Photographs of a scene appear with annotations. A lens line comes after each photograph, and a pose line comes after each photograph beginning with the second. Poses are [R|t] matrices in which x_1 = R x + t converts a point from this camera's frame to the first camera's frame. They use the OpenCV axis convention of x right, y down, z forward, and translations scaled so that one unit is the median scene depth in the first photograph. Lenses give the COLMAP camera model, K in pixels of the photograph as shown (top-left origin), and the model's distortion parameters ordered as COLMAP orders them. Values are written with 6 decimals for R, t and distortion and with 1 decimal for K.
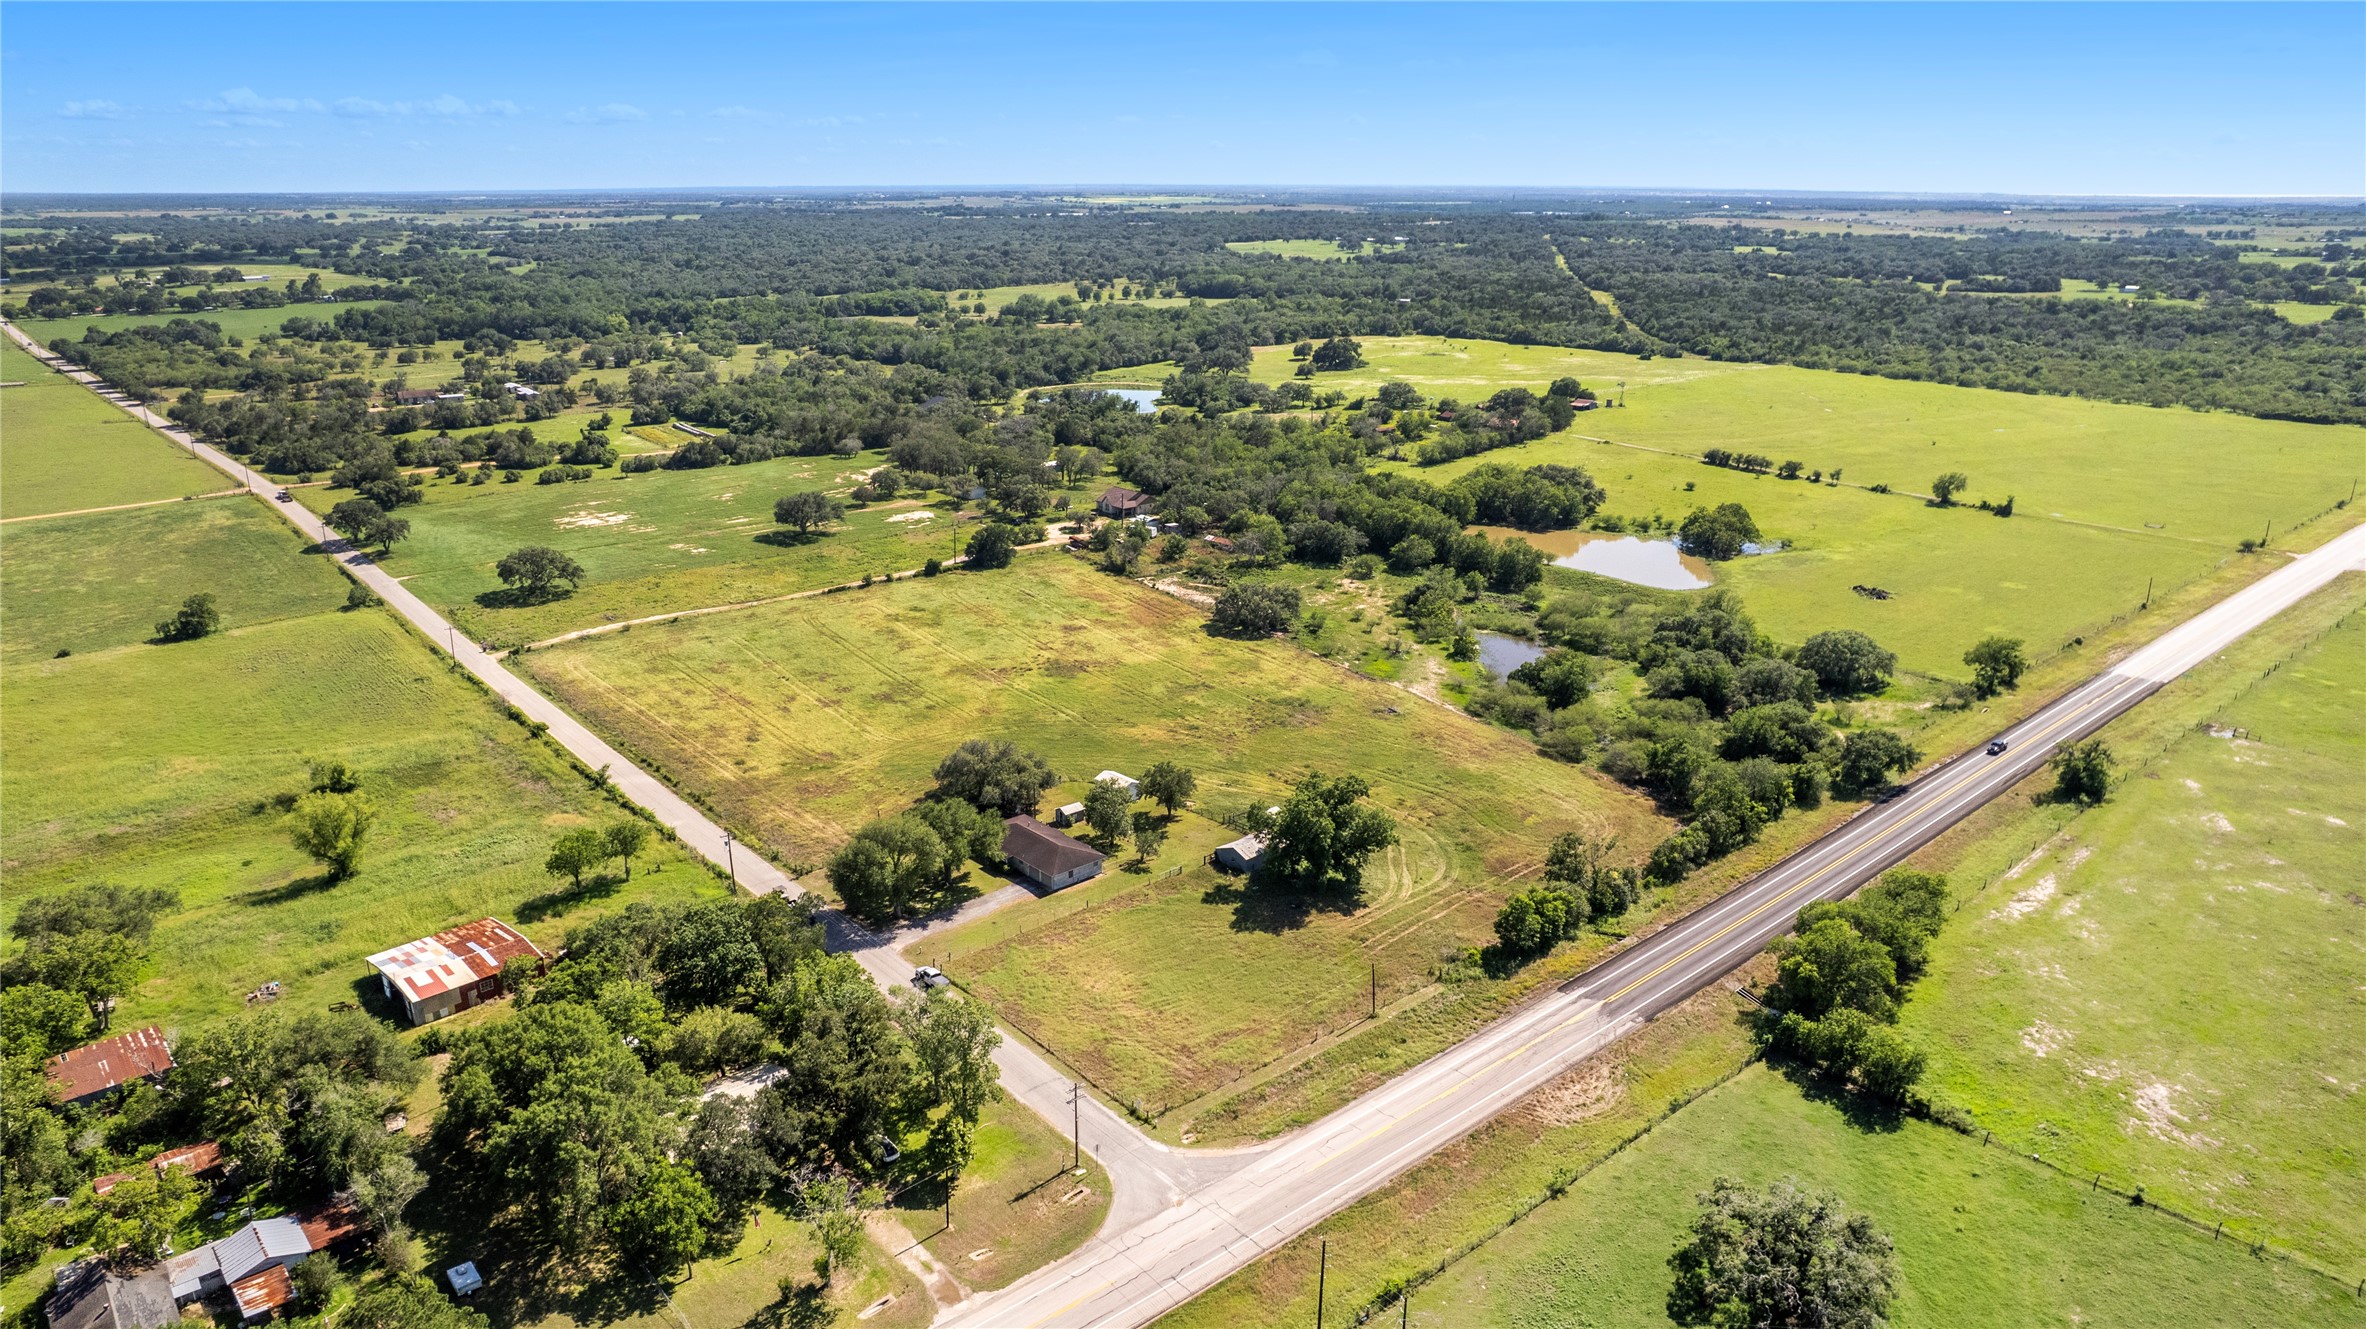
lens RADIAL K [[1540.8, 0, 1172.3], [0, 1540.8, 663.9], [0, 0, 1]] dist [-0.077247, 0.070279]
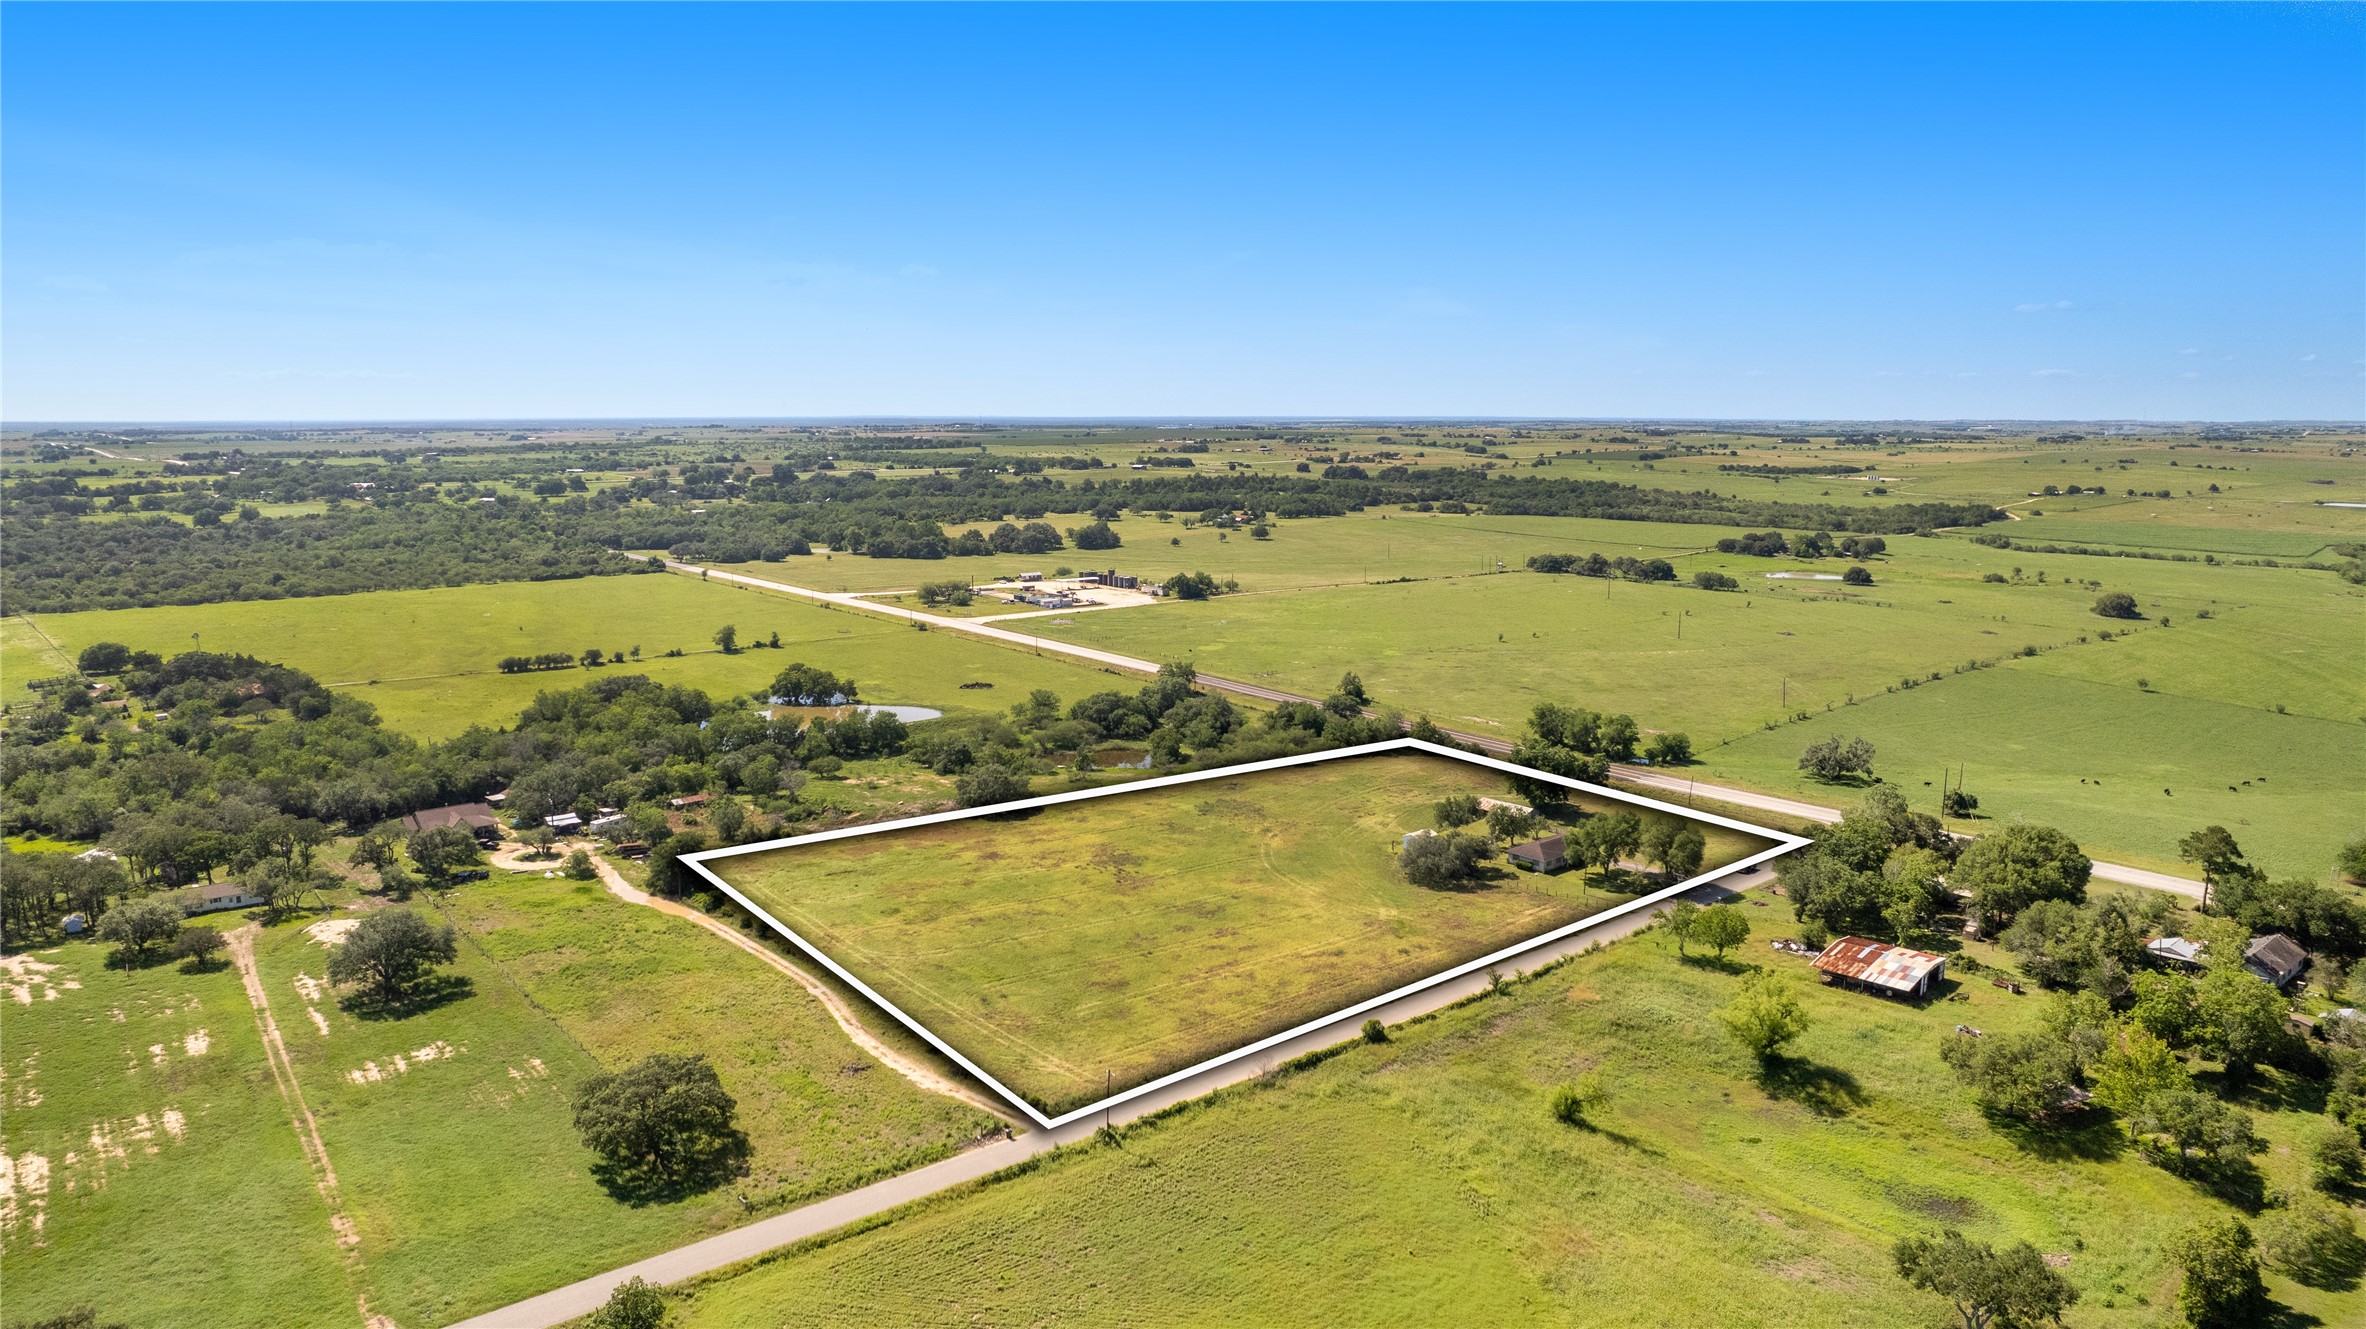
lens RADIAL K [[1523.7, 0, 1176.3], [0, 1523.7, 662.3], [0, 0, 1]] dist [-0.073491, 0.070399]
pose [[-0.002425, -0.165400, 0.986224, -0.977298], [0.302324, 0.939955, 0.158384, -0.251162], [-0.953202, 0.298543, 0.047725, 0.822095]]
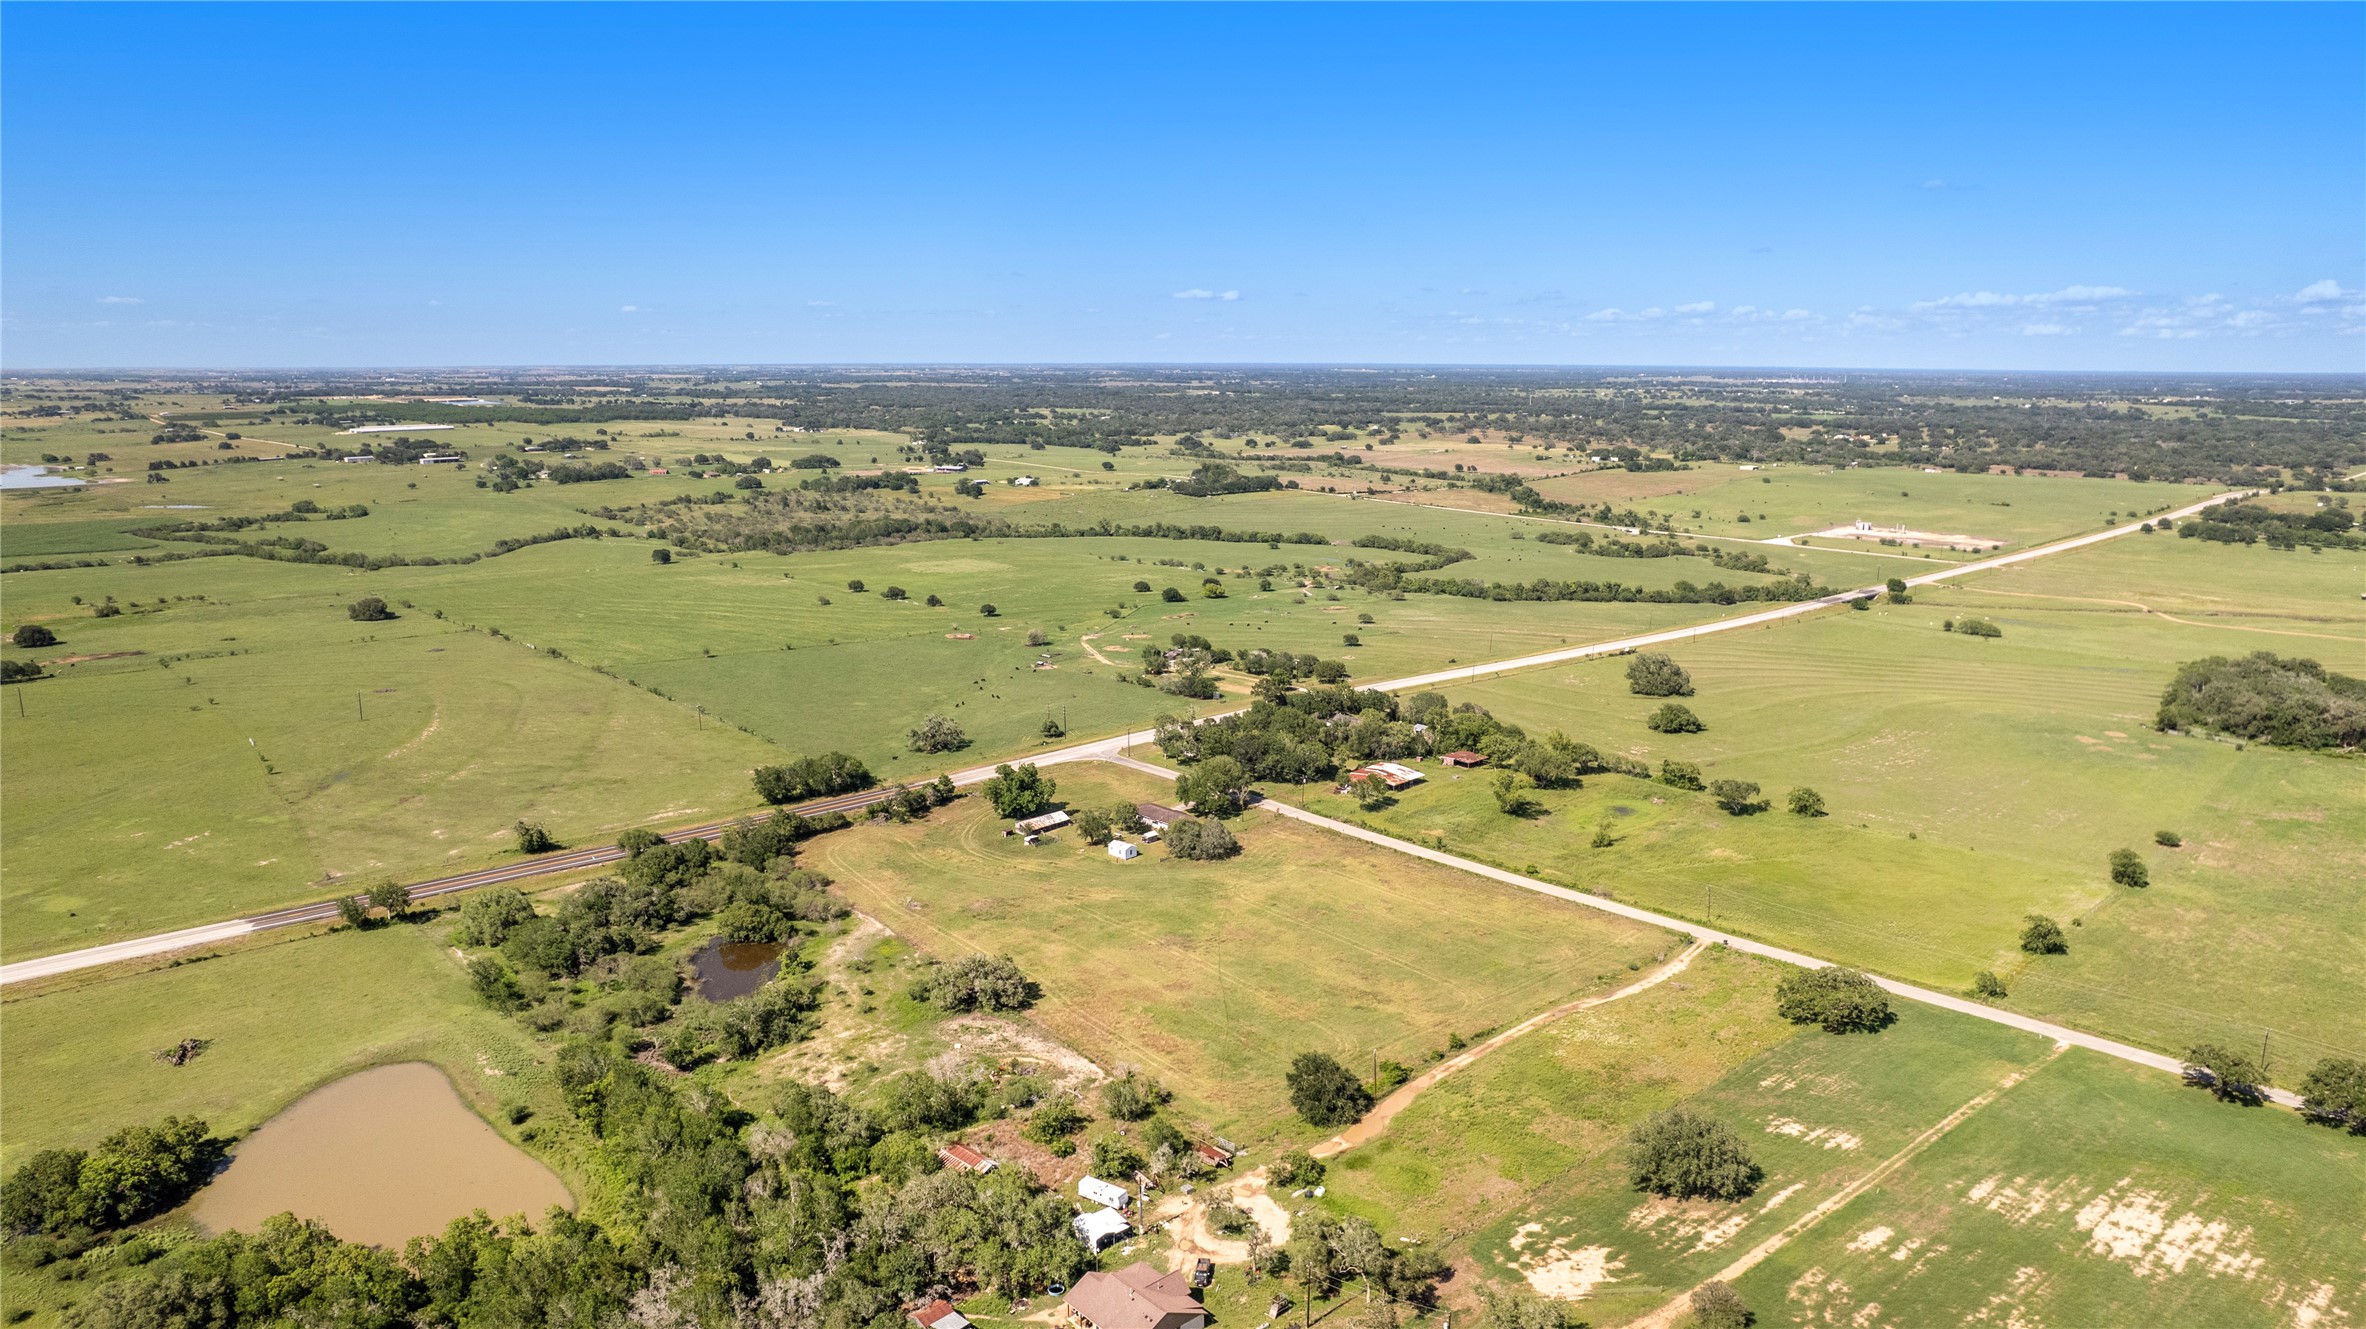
lens RADIAL K [[1507.2, 0, 1248.8], [0, 1507.2, 663.3], [0, 0, 1]] dist [-0.062728, 0.069448]
pose [[-0.997998, 0.004930, -0.063051, -0.050425], [-0.026372, 0.873708, 0.485735, -0.660657], [0.057483, 0.486425, -0.871829, 1.740279]]
